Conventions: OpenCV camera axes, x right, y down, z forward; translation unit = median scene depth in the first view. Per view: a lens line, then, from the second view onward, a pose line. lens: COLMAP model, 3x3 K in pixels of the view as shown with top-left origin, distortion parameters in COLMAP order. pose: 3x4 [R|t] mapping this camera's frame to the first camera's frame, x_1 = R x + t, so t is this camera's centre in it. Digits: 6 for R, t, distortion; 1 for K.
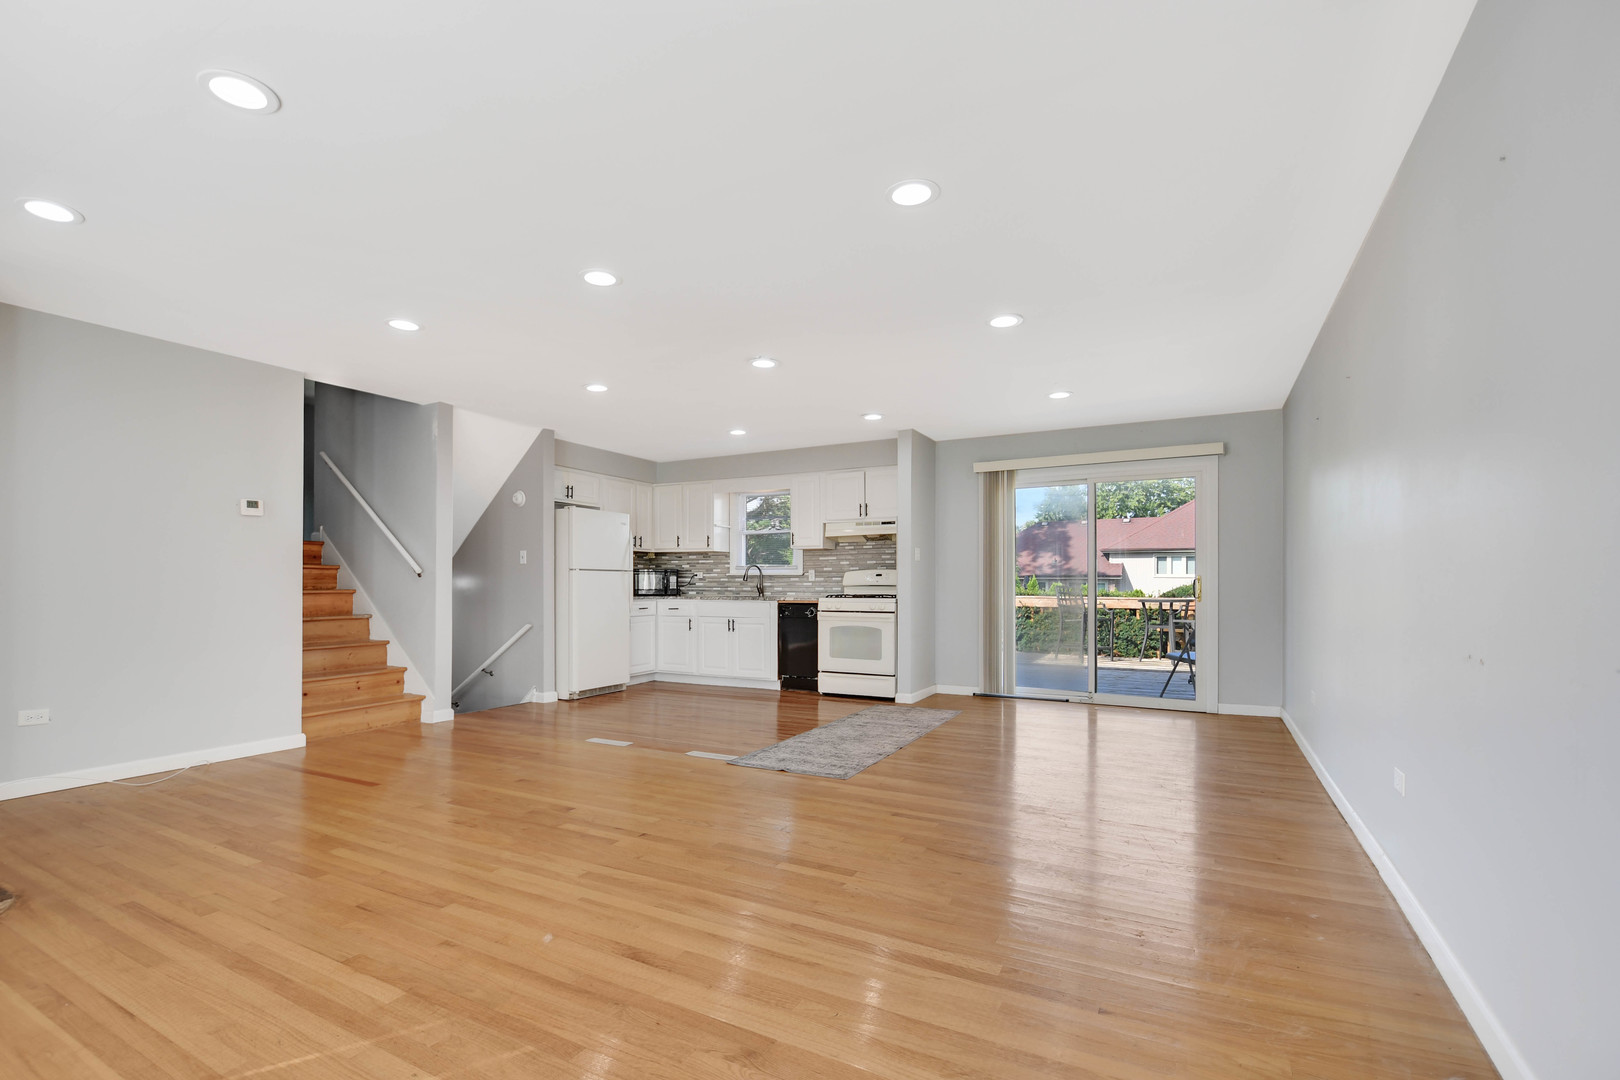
lens RADIAL K [[713.4, 0, 793.0], [0, 713.4, 581.9], [0, 0, 1]] dist [-0.000191, -0.000258]
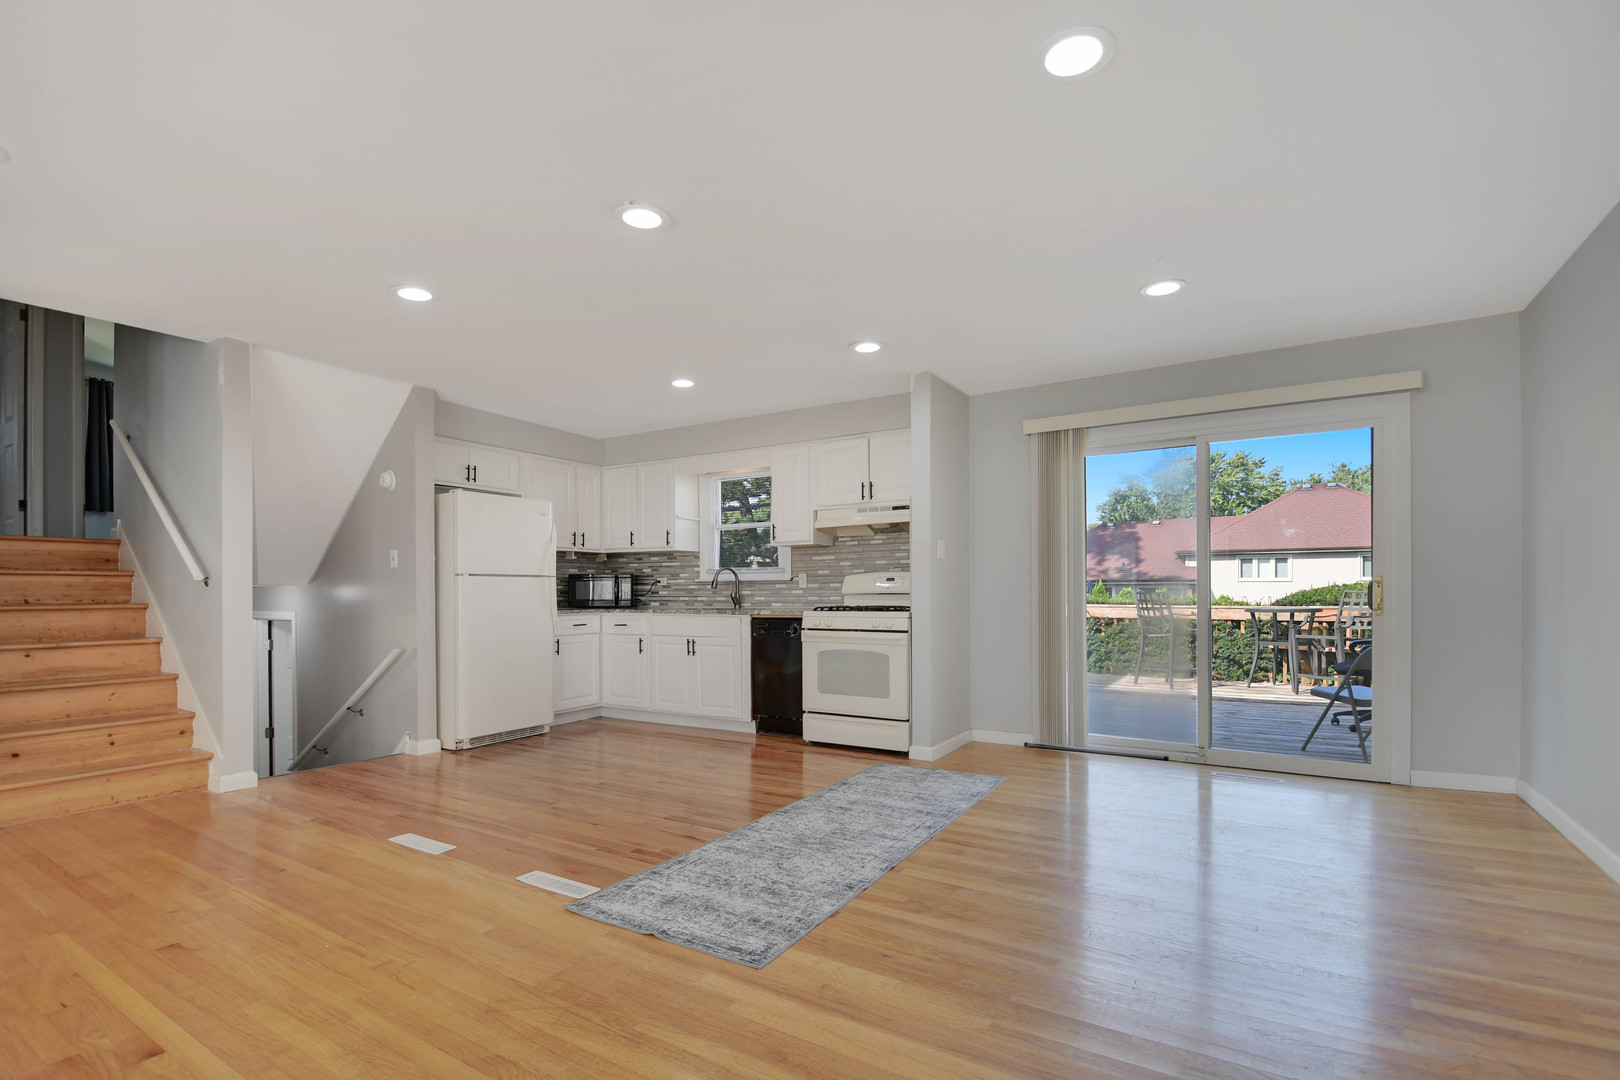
lens RADIAL K [[729.9, 0, 738.9], [0, 729.9, 592.0], [0, 0, 1]] dist [-0.002385, -0.000493]
pose [[0.991230, -0.005861, -0.132017, 0.068057], [0.006357, 0.999974, 0.003331, 0.000008], [0.131995, -0.004141, 0.991242, 0.244564]]
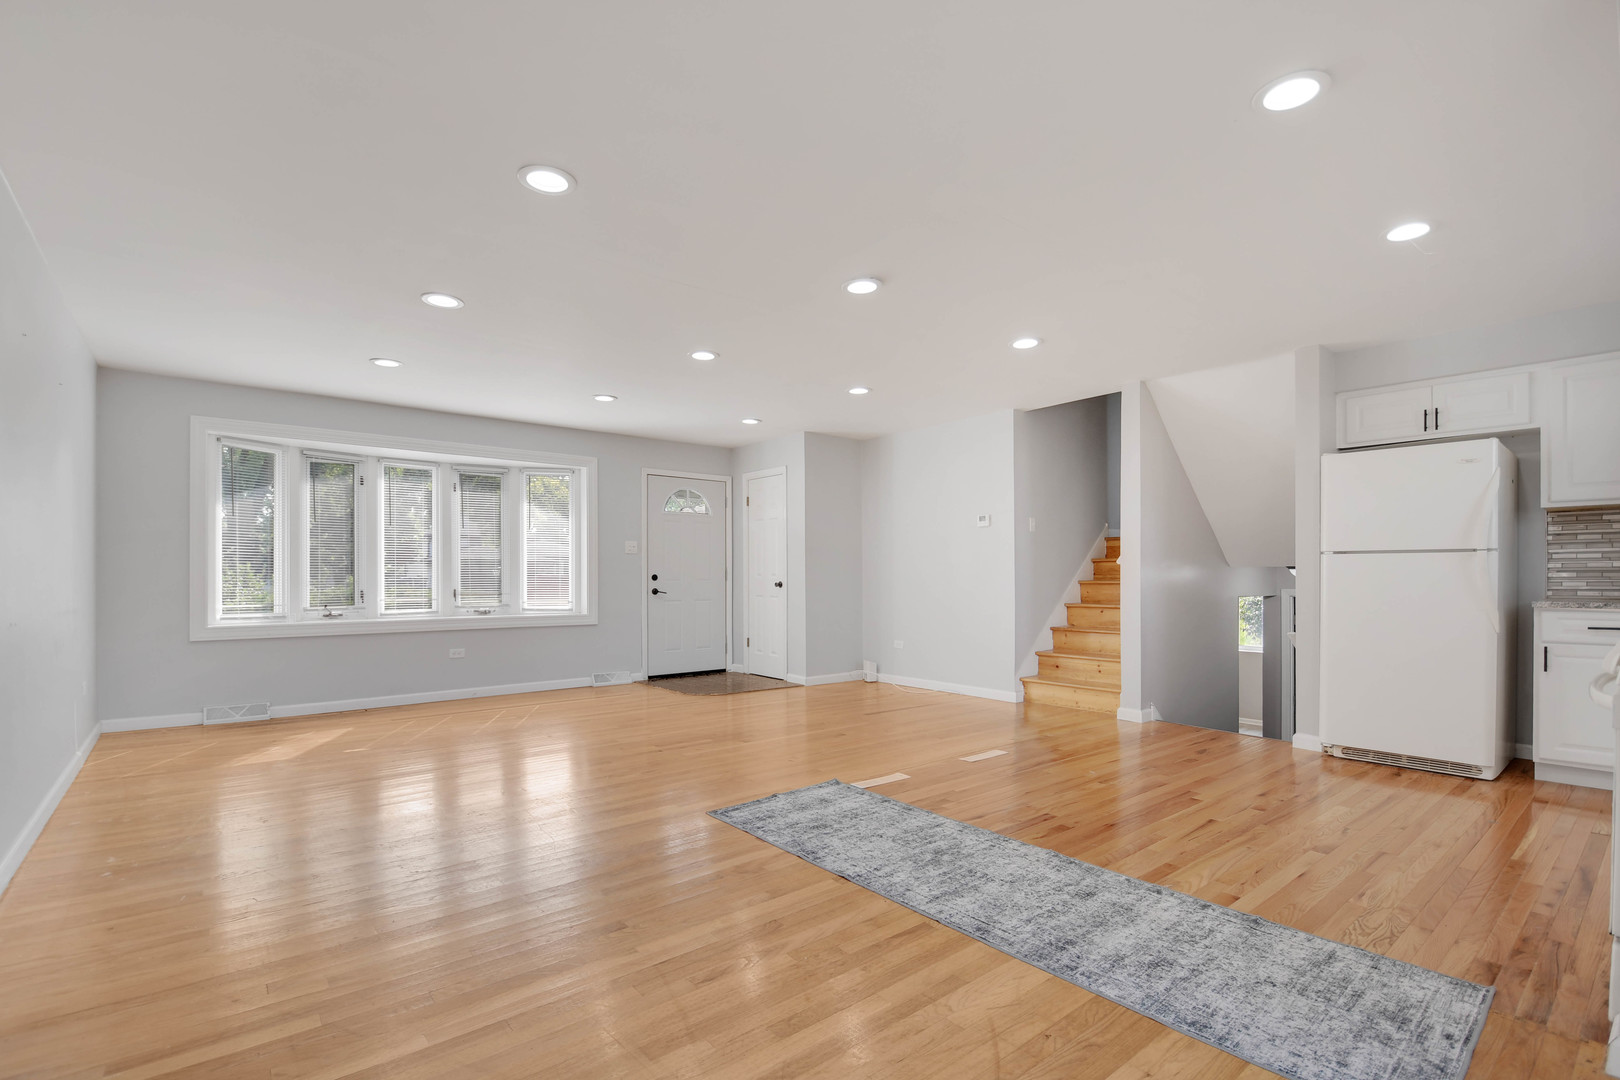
lens RADIAL K [[713.2, 0, 863.4], [0, 713.2, 574.3], [0, 0, 1]] dist [-0.000122, -0.000090]
pose [[-0.336324, 0.002351, -0.941744, 0.432117], [0.019112, 0.999808, -0.004329, -0.003989], [0.941553, -0.019455, -0.336304, 0.768891]]
